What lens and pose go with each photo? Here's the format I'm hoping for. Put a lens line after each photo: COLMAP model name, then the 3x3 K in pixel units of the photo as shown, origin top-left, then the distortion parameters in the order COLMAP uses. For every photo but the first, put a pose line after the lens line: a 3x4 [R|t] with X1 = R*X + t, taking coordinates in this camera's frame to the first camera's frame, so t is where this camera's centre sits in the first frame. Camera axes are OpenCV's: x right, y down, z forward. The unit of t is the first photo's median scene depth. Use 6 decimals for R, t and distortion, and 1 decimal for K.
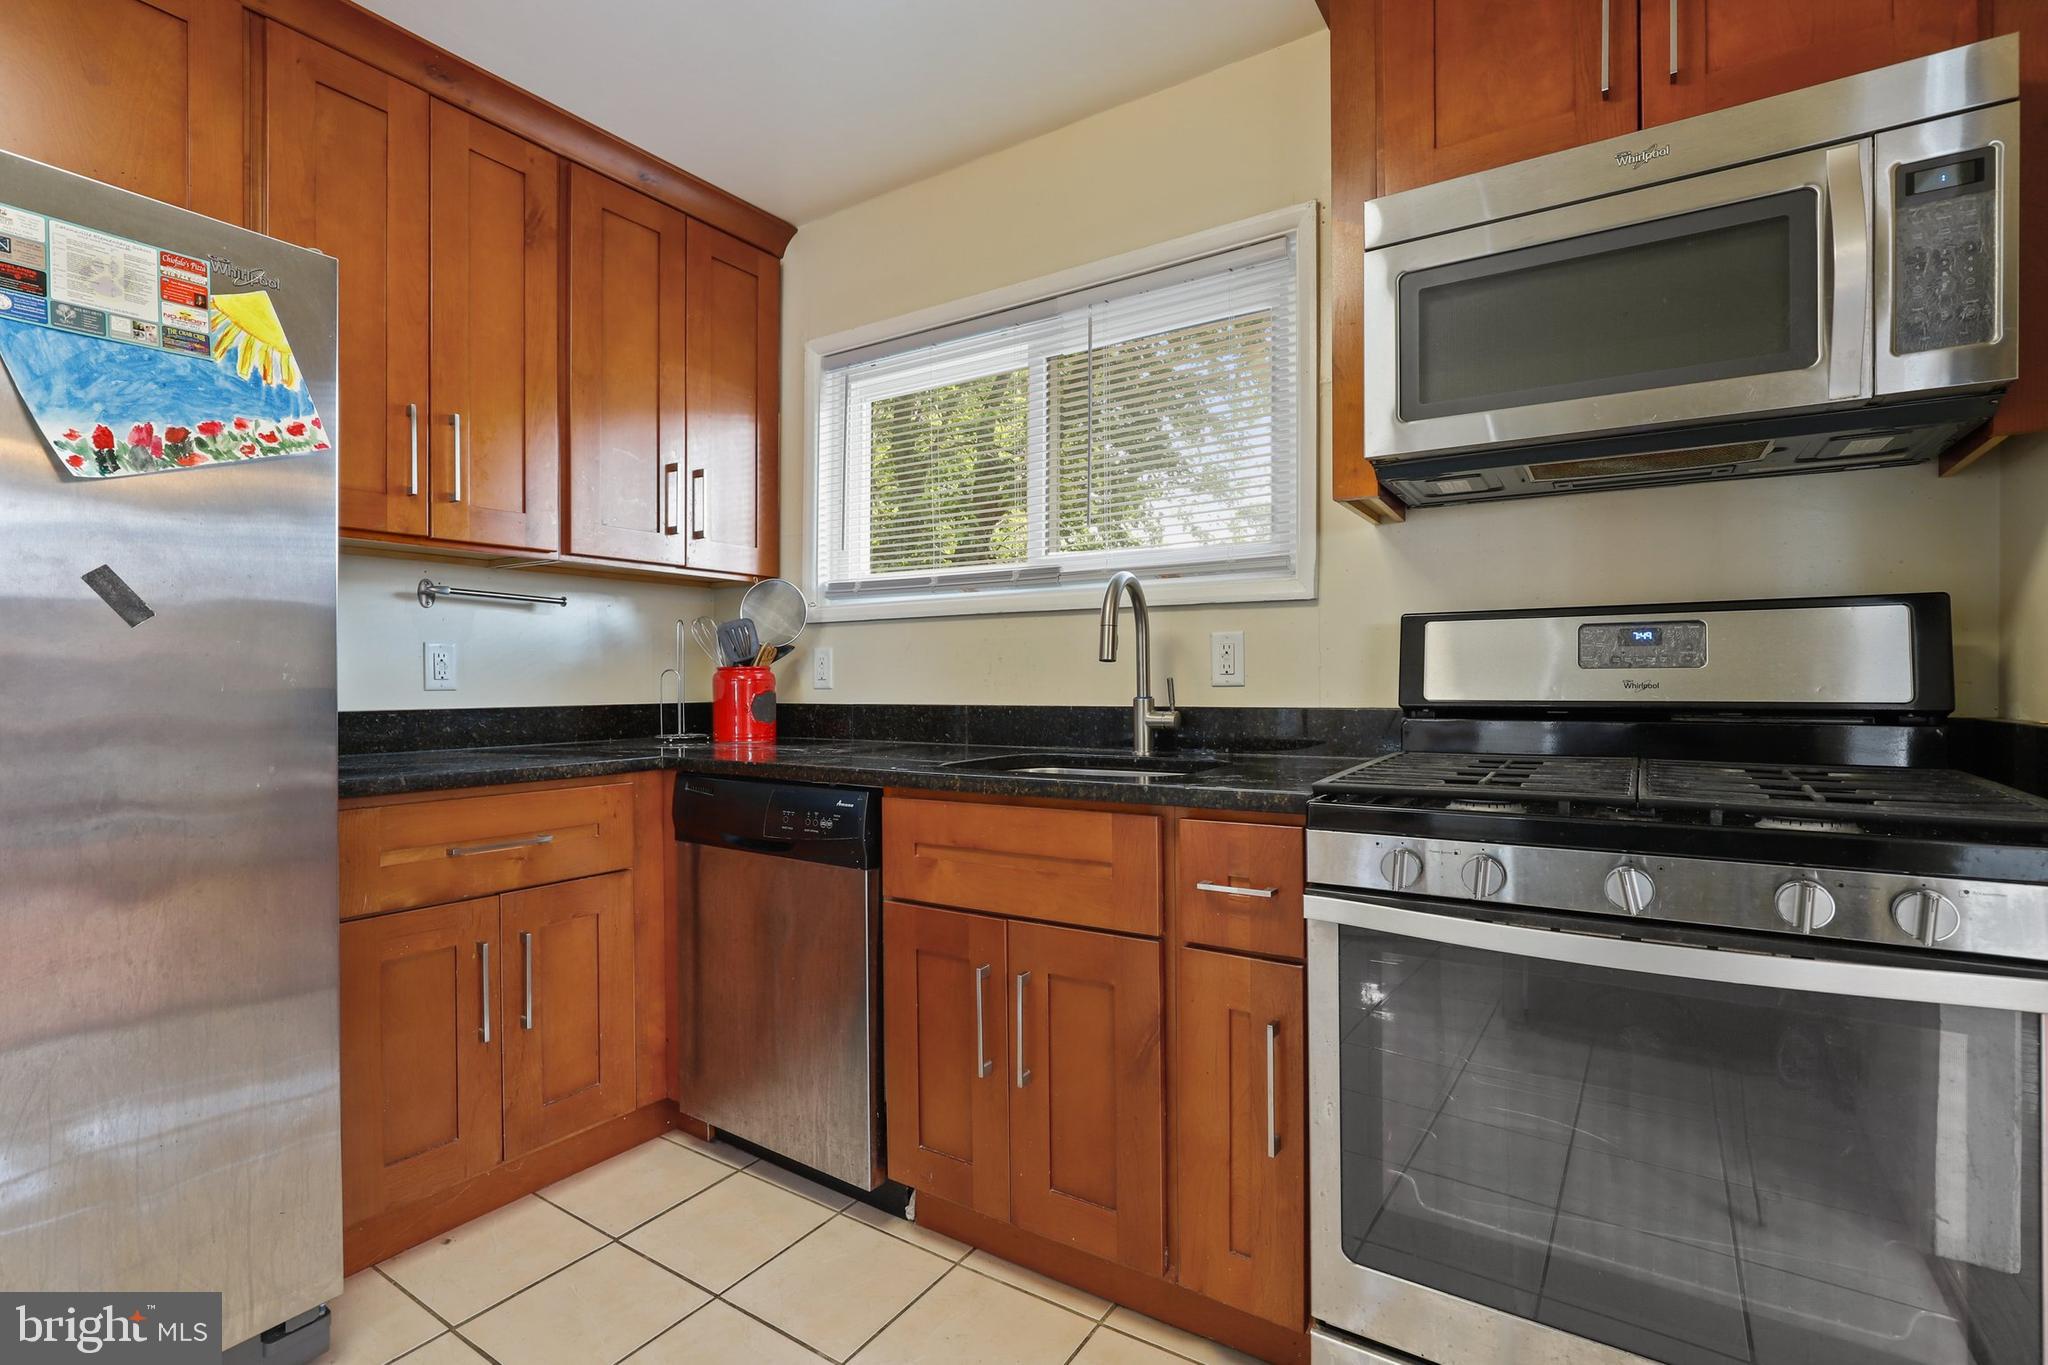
lens RADIAL K [[943.5, 0, 1034.3], [0, 943.5, 682.3], [0, 0, 1]] dist [-0.022405, 0.007527]
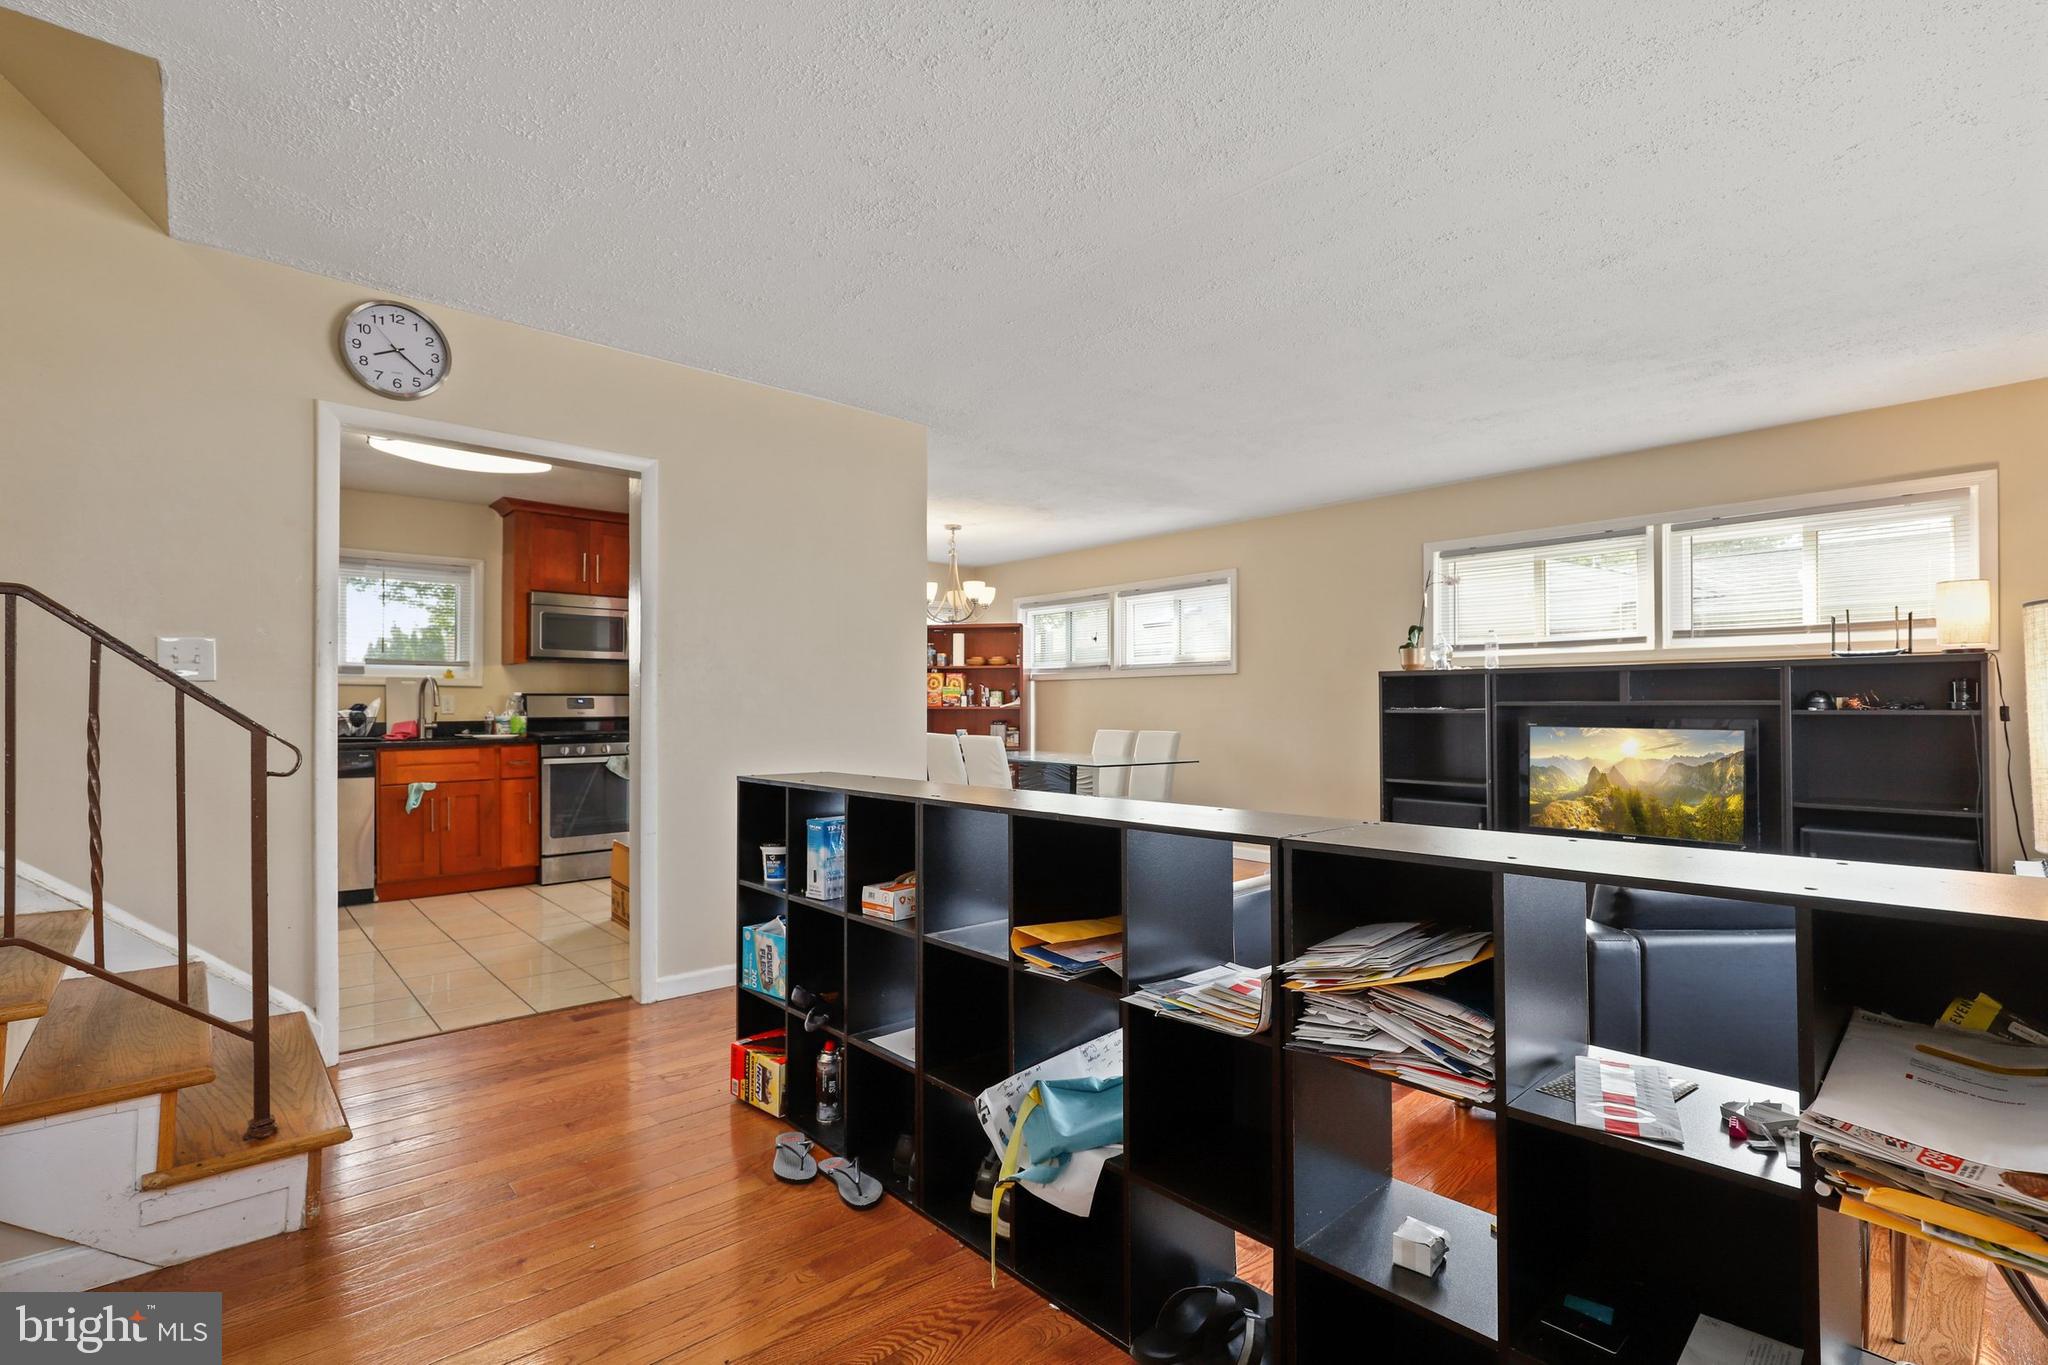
lens RADIAL K [[943.5, 0, 1024.6], [0, 943.5, 694.6], [0, 0, 1]] dist [-0.022405, 0.007527]
pose [[0.268445, 0.013554, 0.963200, -2.751611], [0.005040, 0.999868, -0.015475, -0.002997], [-0.963282, 0.009009, 0.268342, -1.954475]]
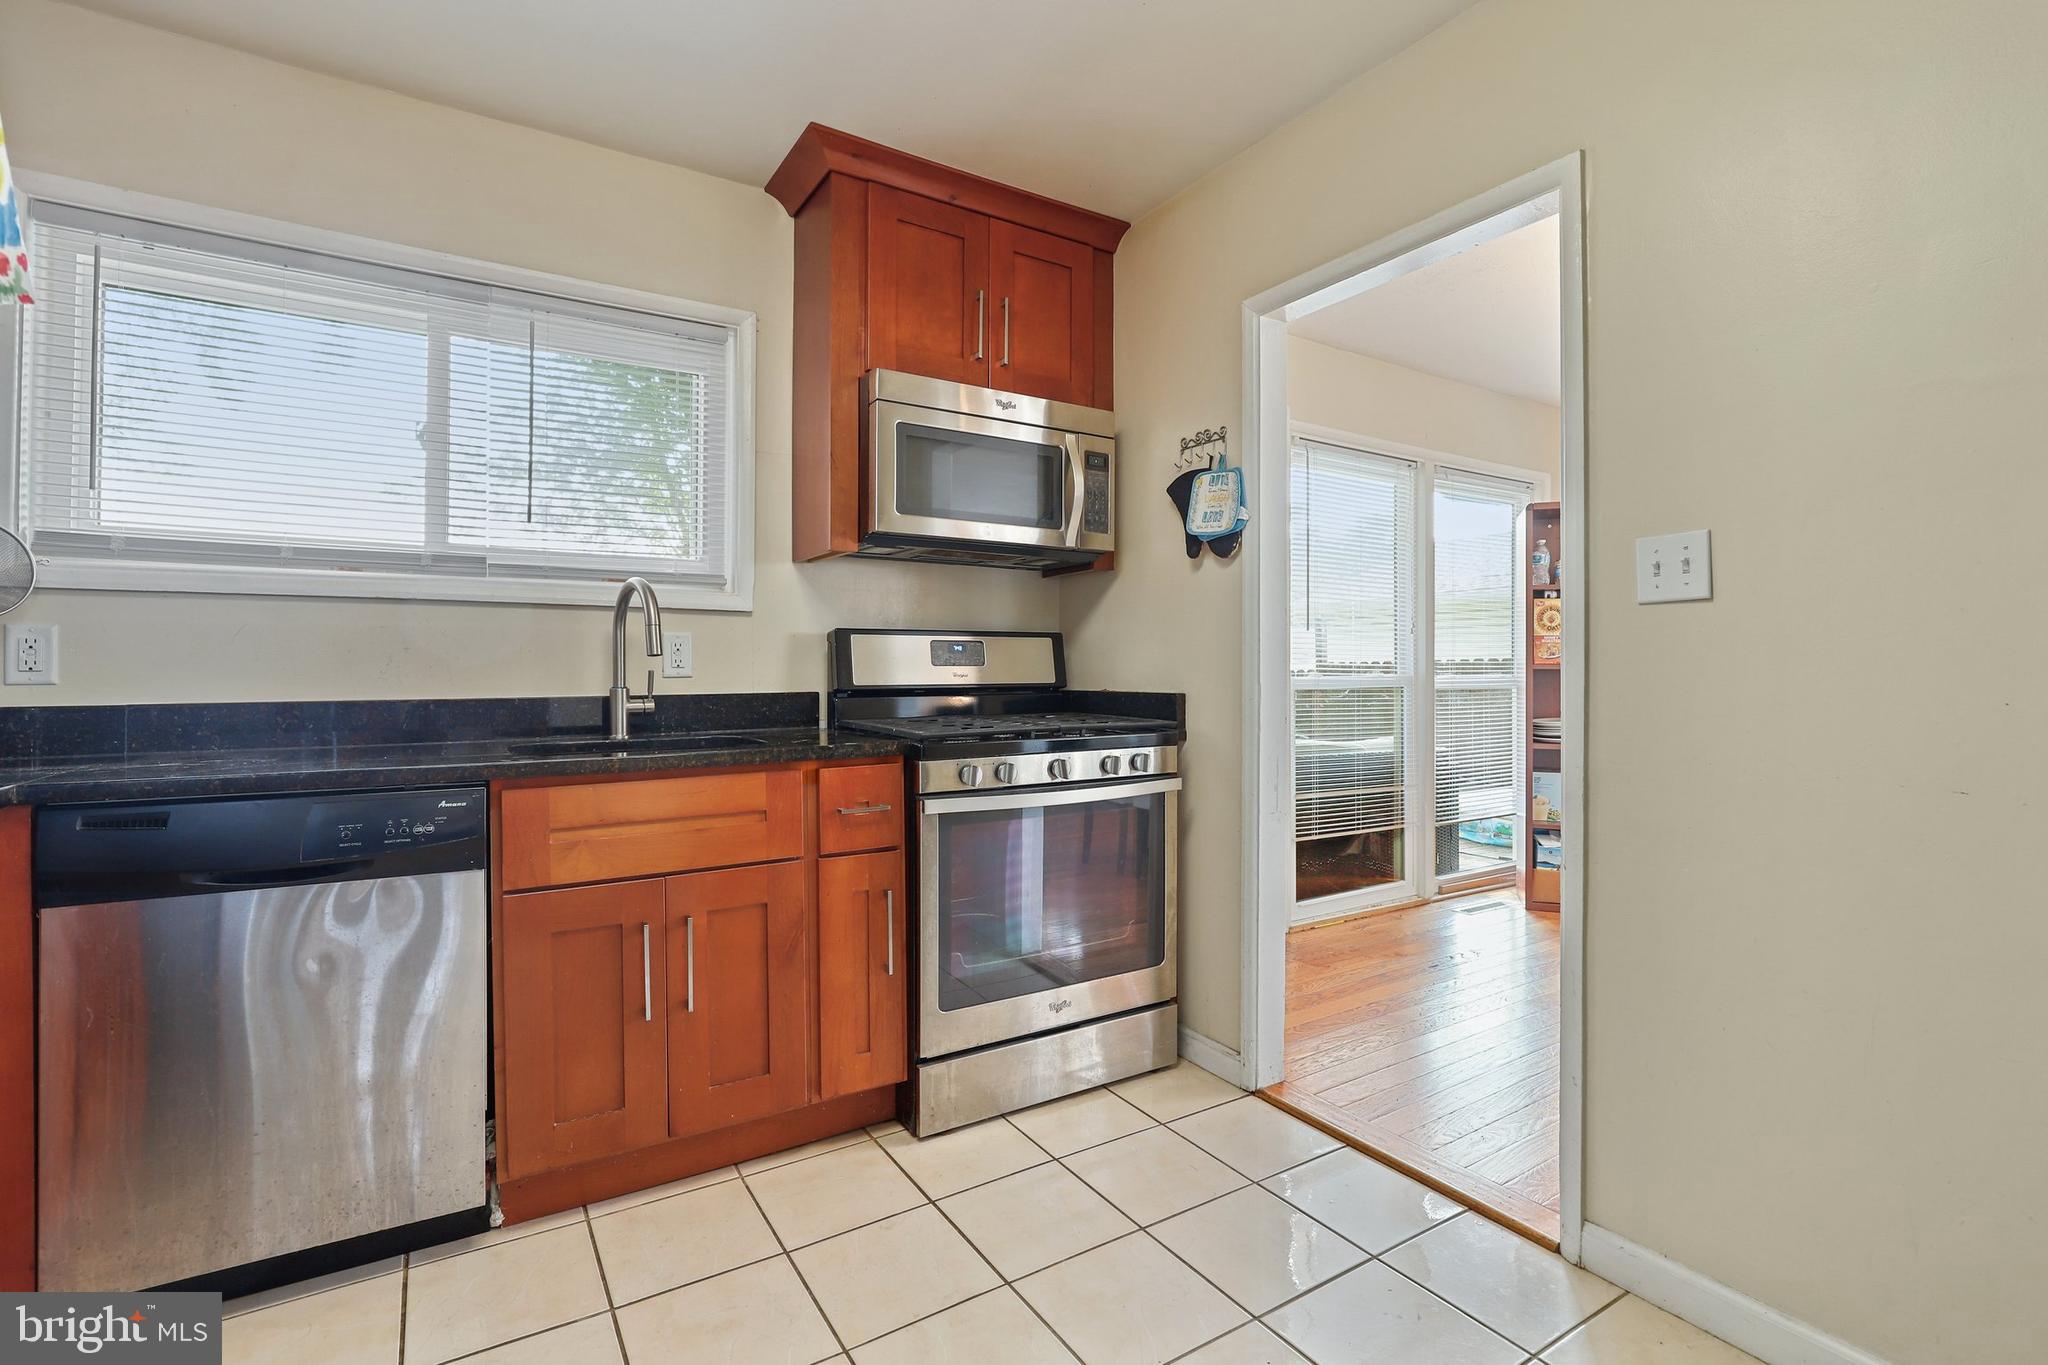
lens RADIAL K [[943.5, 0, 1037.2], [0, 943.5, 664.9], [0, 0, 1]] dist [-0.022405, 0.007527]
pose [[0.415676, 0.009465, 0.909463, -0.917732], [0.002659, 0.999929, -0.011622, 0.004543], [-0.909509, 0.007249, 0.415622, 0.099370]]
